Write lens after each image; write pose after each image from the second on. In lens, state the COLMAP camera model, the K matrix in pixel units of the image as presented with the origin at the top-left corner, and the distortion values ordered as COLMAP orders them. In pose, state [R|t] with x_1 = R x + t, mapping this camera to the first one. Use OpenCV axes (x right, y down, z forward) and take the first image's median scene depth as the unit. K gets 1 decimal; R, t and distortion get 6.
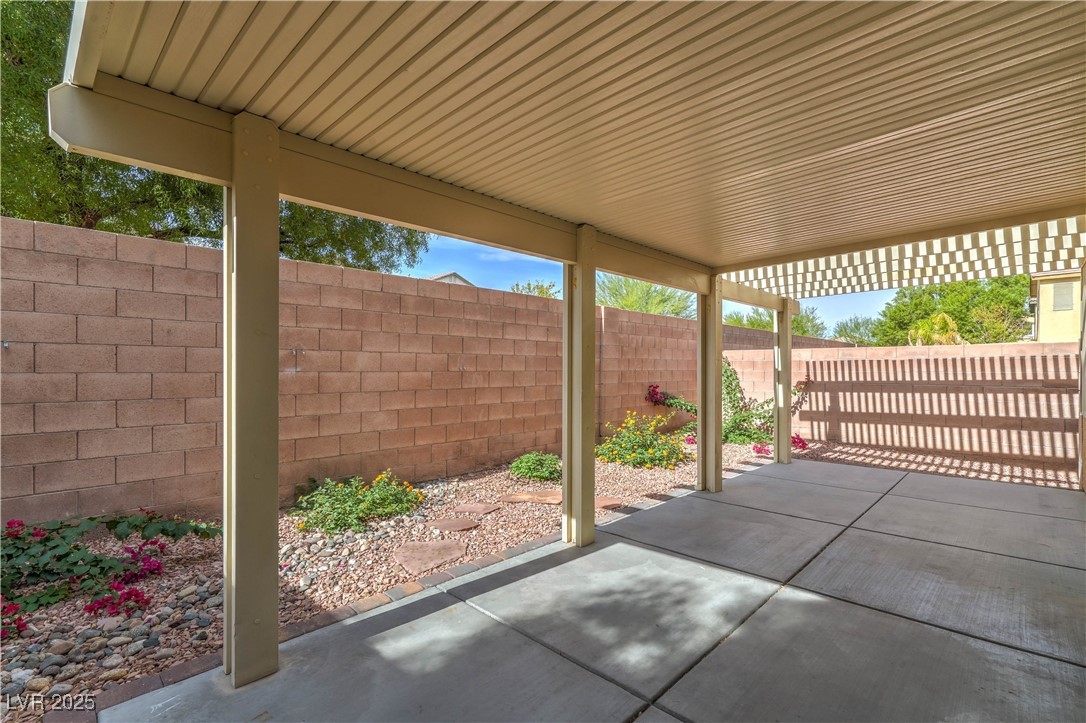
lens RADIAL K [[497.0, 0, 544.1], [0, 497.0, 365.8], [0, 0, 1]] dist [0.005516, 0.002268]
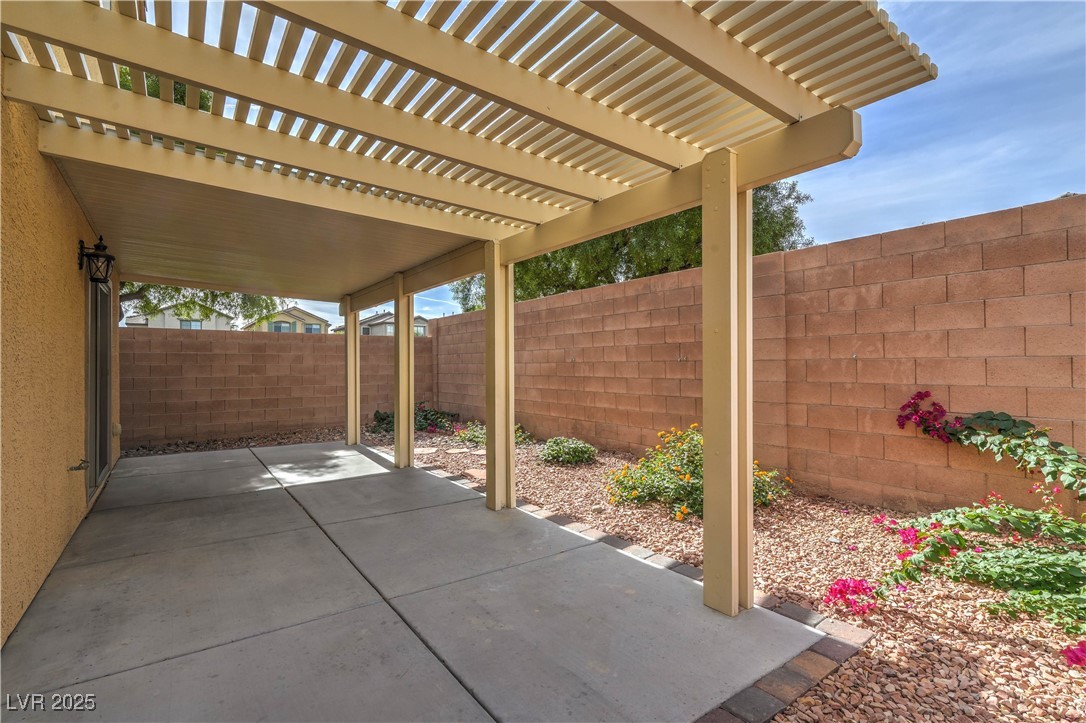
lens RADIAL K [[497.0, 0, 544.4], [0, 497.0, 364.4], [0, 0, 1]] dist [0.005516, 0.002268]
pose [[-0.174814, -0.006164, -0.984582, 0.996426], [0.007849, 0.999940, -0.007653, 0.023458], [0.984570, -0.009066, -0.174756, 1.085239]]
